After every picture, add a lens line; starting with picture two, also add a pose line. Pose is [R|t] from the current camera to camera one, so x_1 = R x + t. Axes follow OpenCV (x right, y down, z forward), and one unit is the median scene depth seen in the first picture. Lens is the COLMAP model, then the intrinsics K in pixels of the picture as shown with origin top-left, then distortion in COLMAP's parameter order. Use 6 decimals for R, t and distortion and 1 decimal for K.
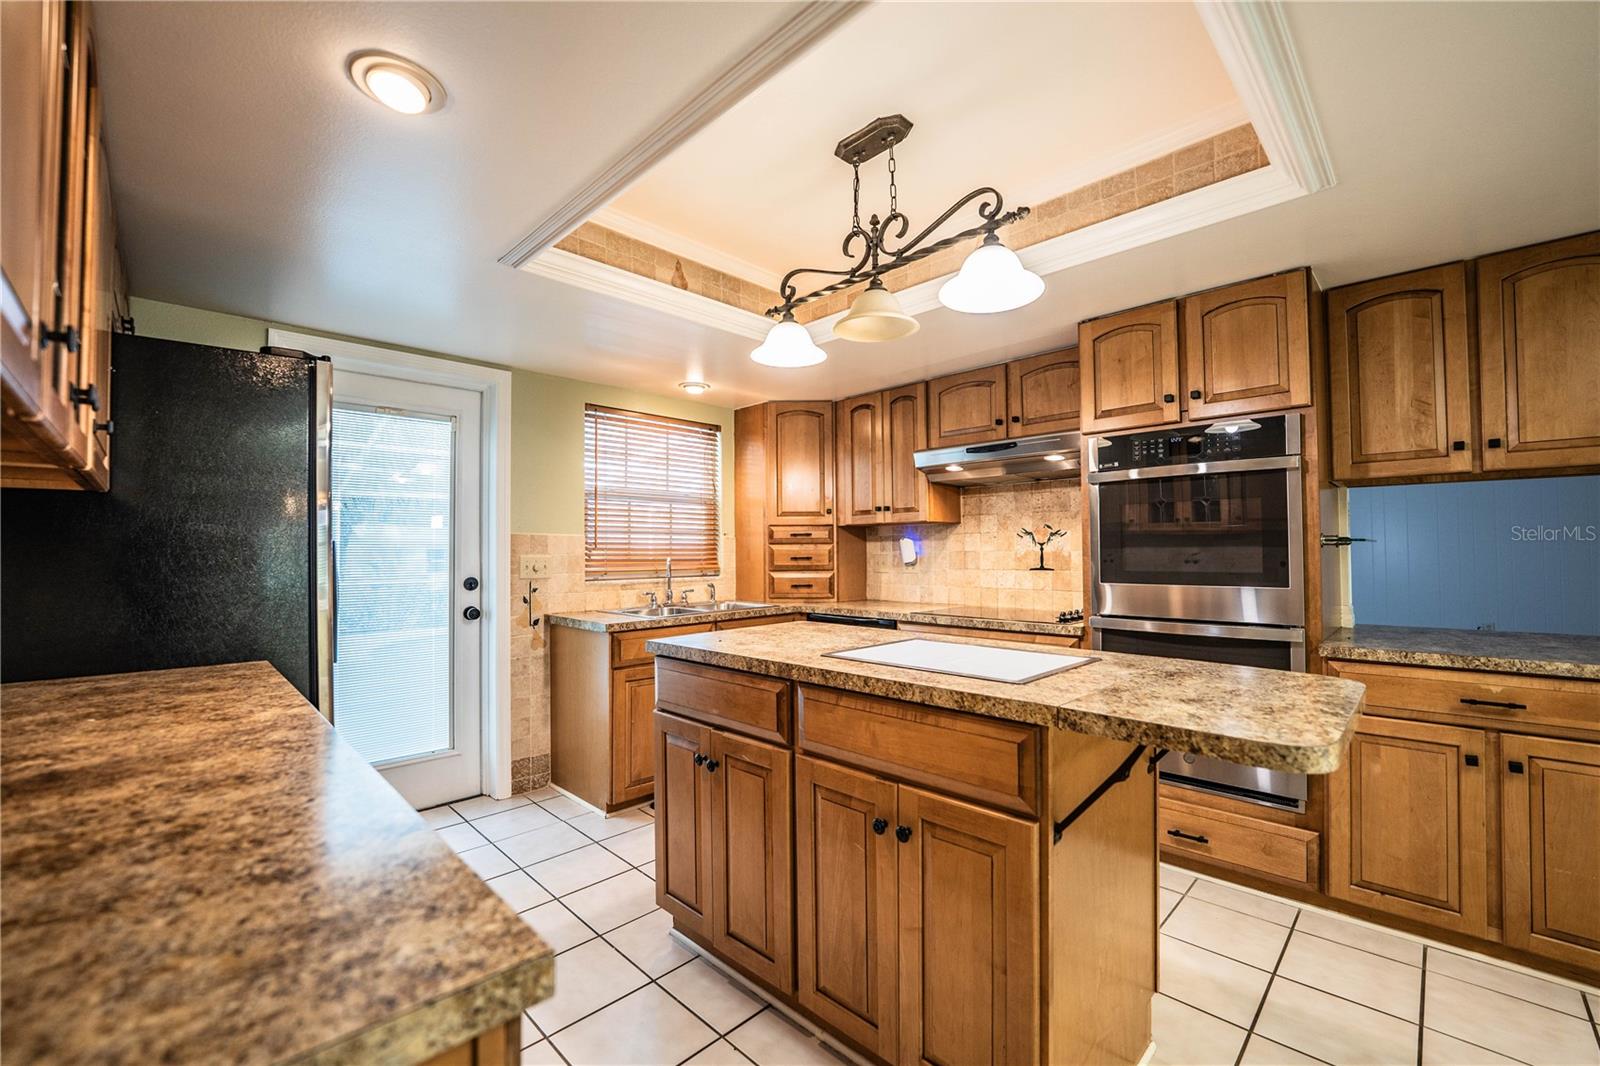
lens RADIAL K [[653.1, 0, 800.7], [0, 653.1, 537.5], [0, 0, 1]] dist [-0.026480, 0.002048]
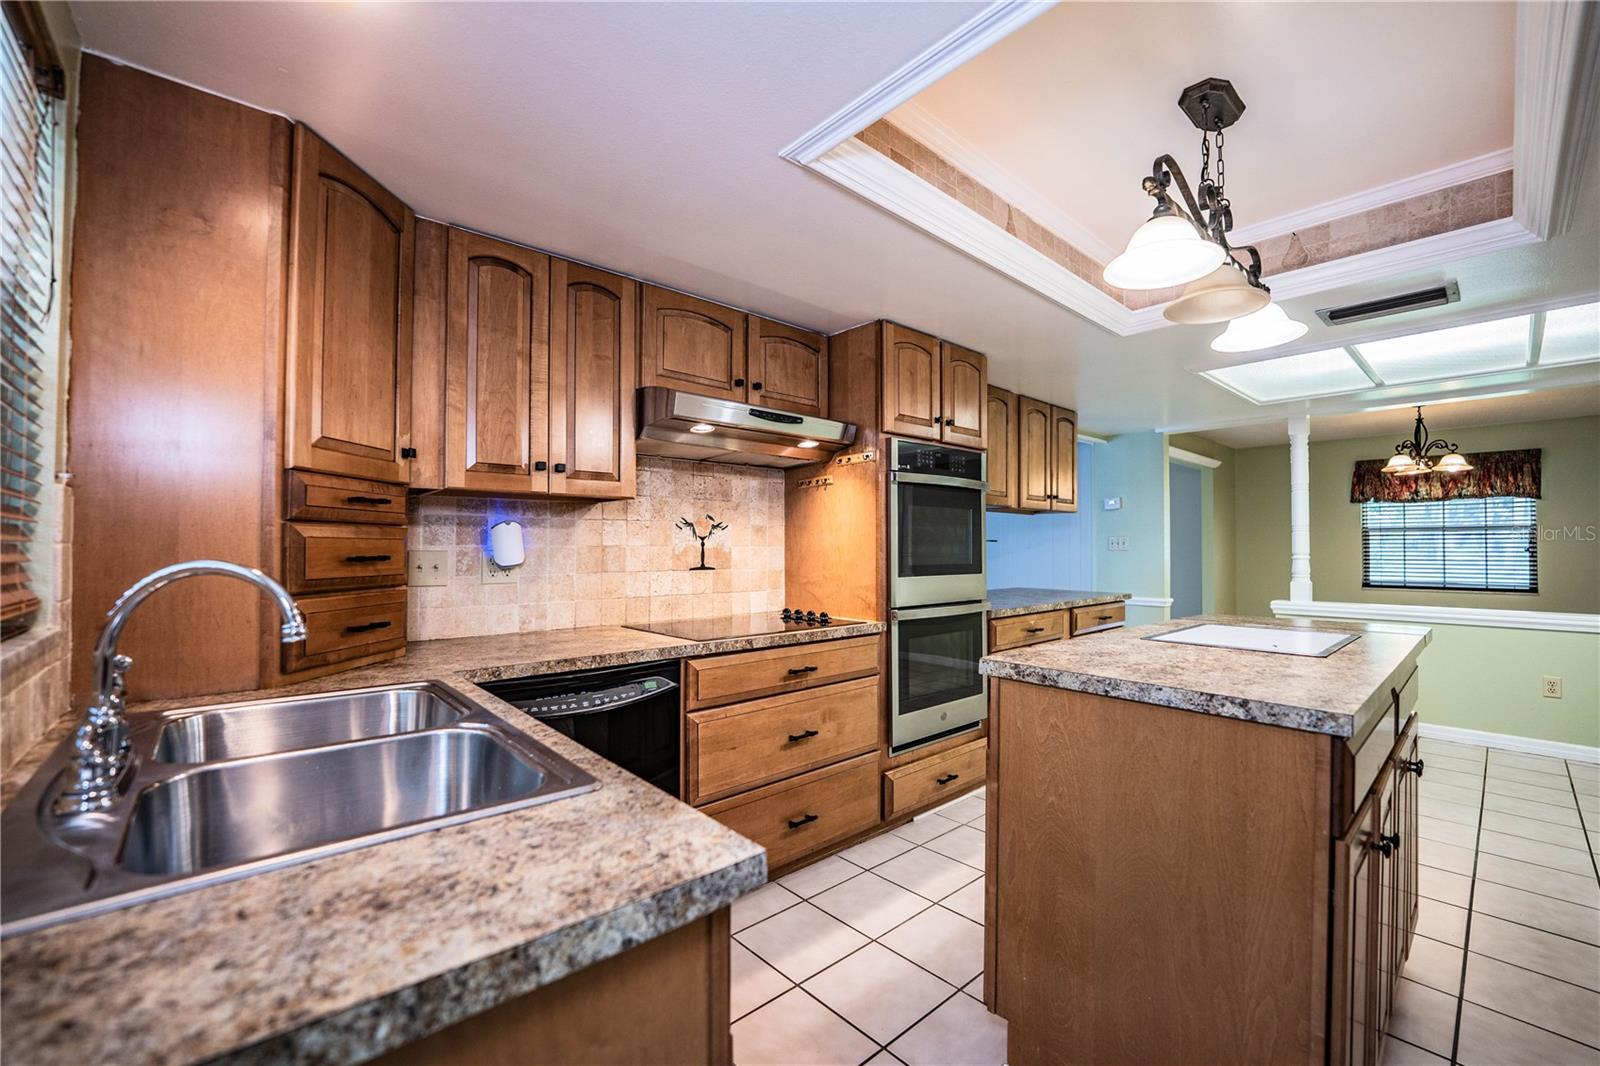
lens RADIAL K [[653.1, 0, 799.6], [0, 653.1, 537.7], [0, 0, 1]] dist [-0.026480, 0.002048]
pose [[0.051748, 0.020870, 0.998442, -0.474576], [-0.024208, 0.999514, -0.019638, 0.024039], [-0.998367, -0.023154, 0.052228, 0.878163]]
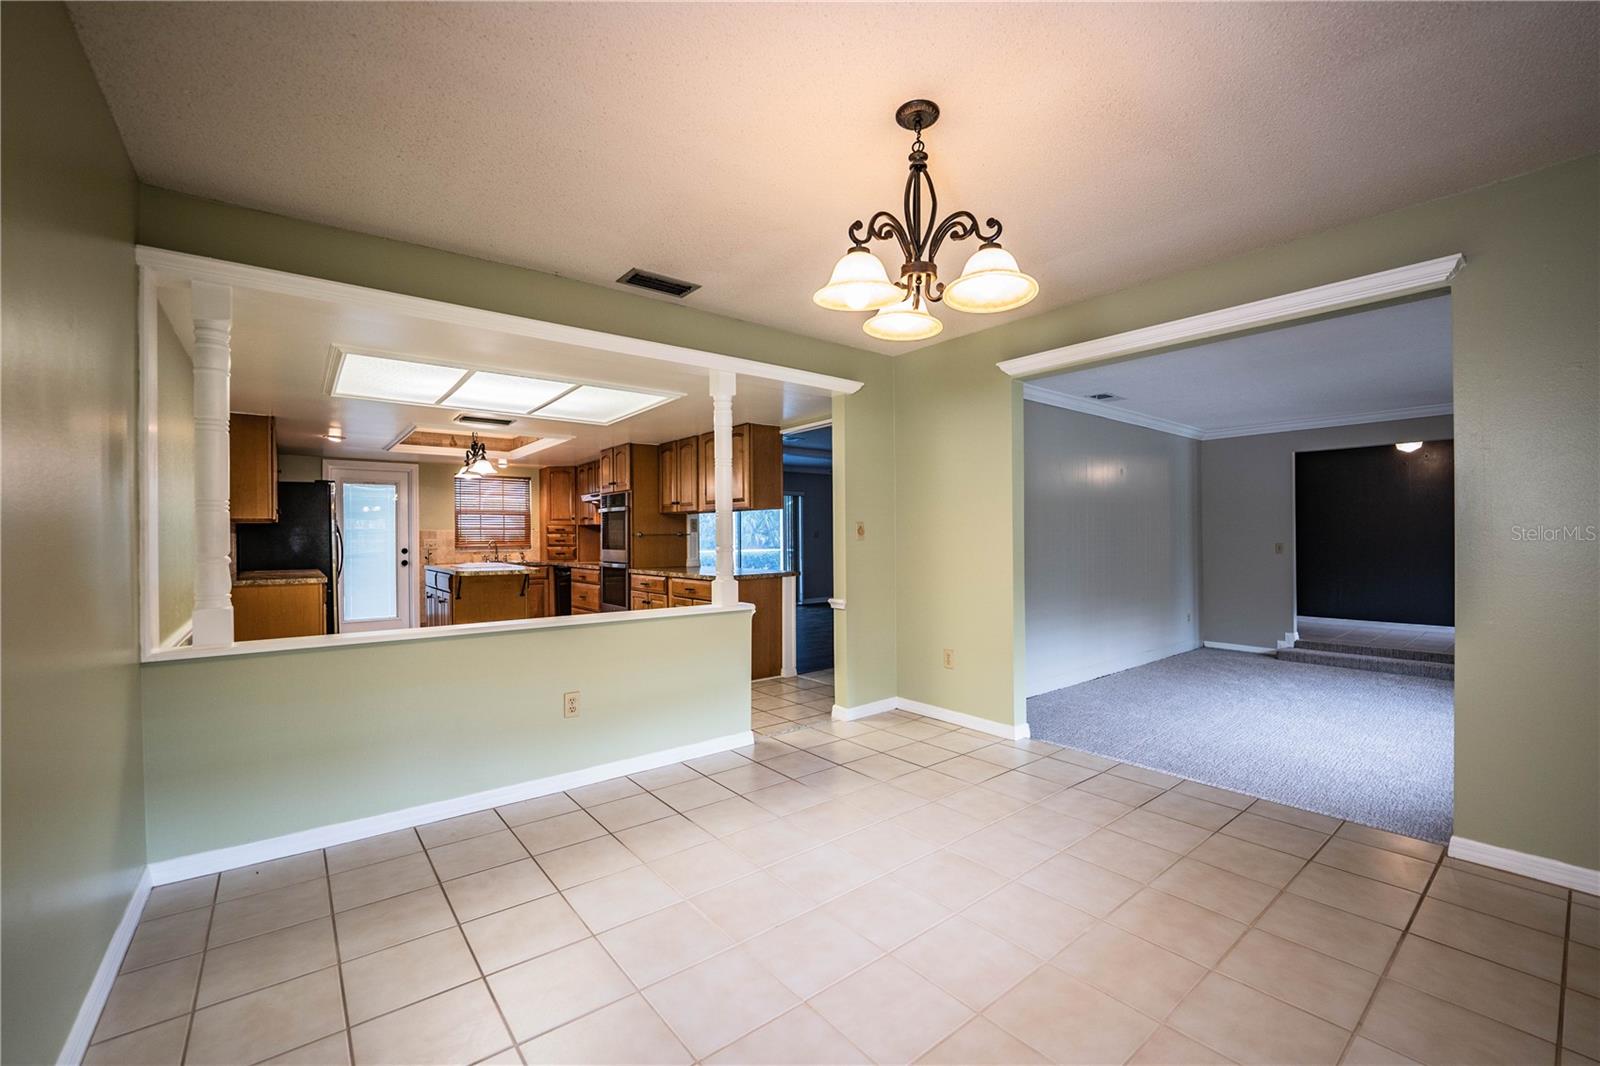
lens RADIAL K [[653.1, 0, 801.3], [0, 653.1, 536.8], [0, 0, 1]] dist [-0.026480, 0.002048]
pose [[0.994019, -0.000055, -0.109206, 1.255751], [0.002705, 0.999705, 0.024123, -0.037216], [0.109173, -0.024274, 0.993726, -1.272672]]
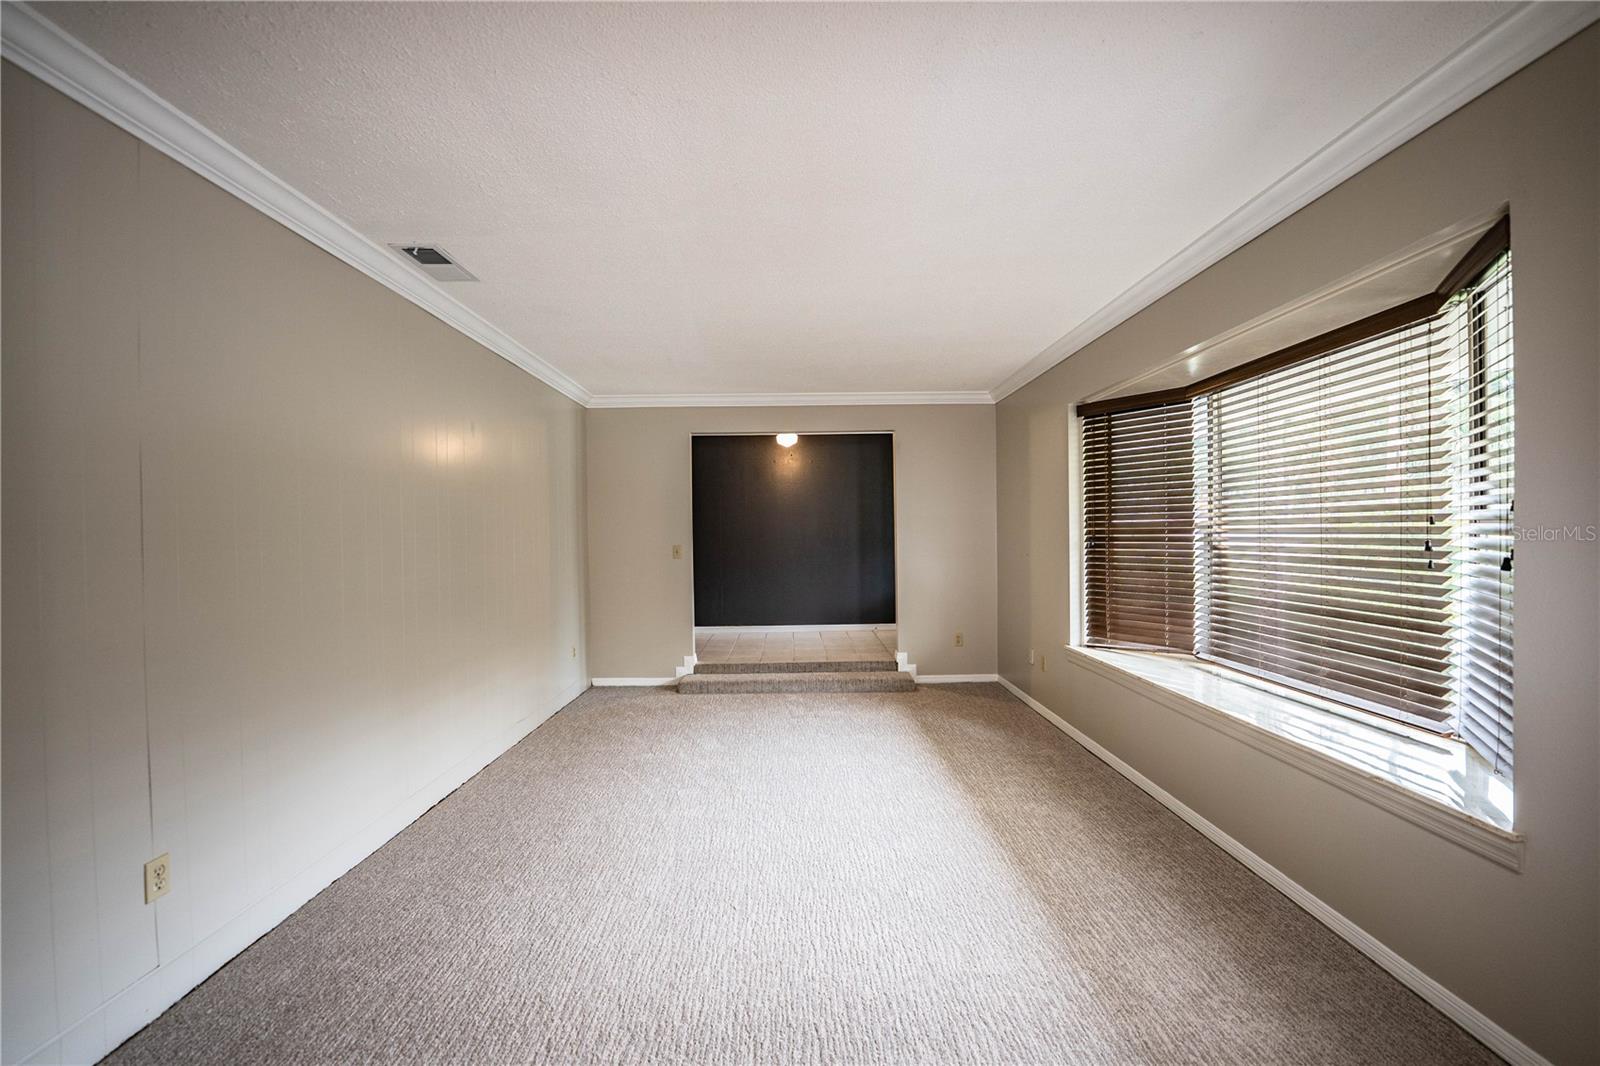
lens RADIAL K [[653.1, 0, 800.2], [0, 653.1, 537.0], [0, 0, 1]] dist [-0.026480, 0.002048]
pose [[0.699061, -0.008409, 0.715012, 1.604750], [-0.008800, 0.999754, 0.020362, -0.020065], [-0.715008, -0.020526, 0.698815, -0.386743]]
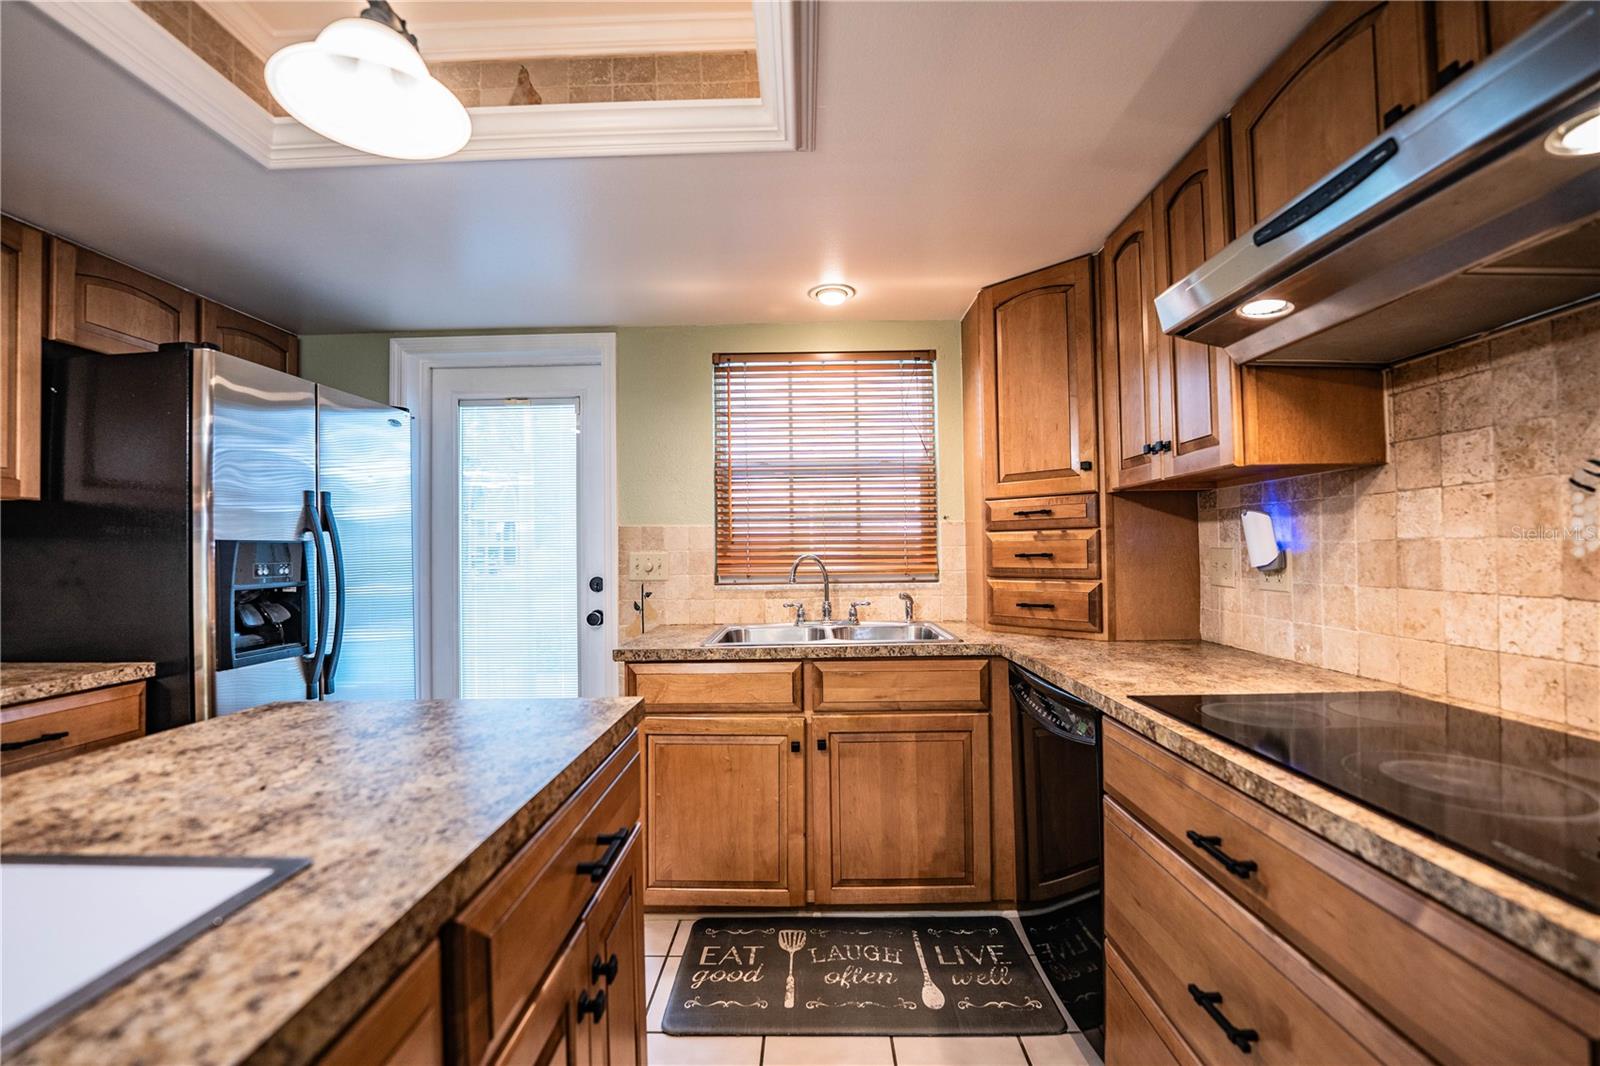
lens RADIAL K [[653.1, 0, 798.4], [0, 653.1, 537.4], [0, 0, 1]] dist [-0.026480, 0.002048]
pose [[0.695917, -0.015557, -0.717953, 0.316761], [0.024767, 0.999691, 0.002345, 0.012422], [0.717695, -0.019413, 0.696087, 0.583729]]
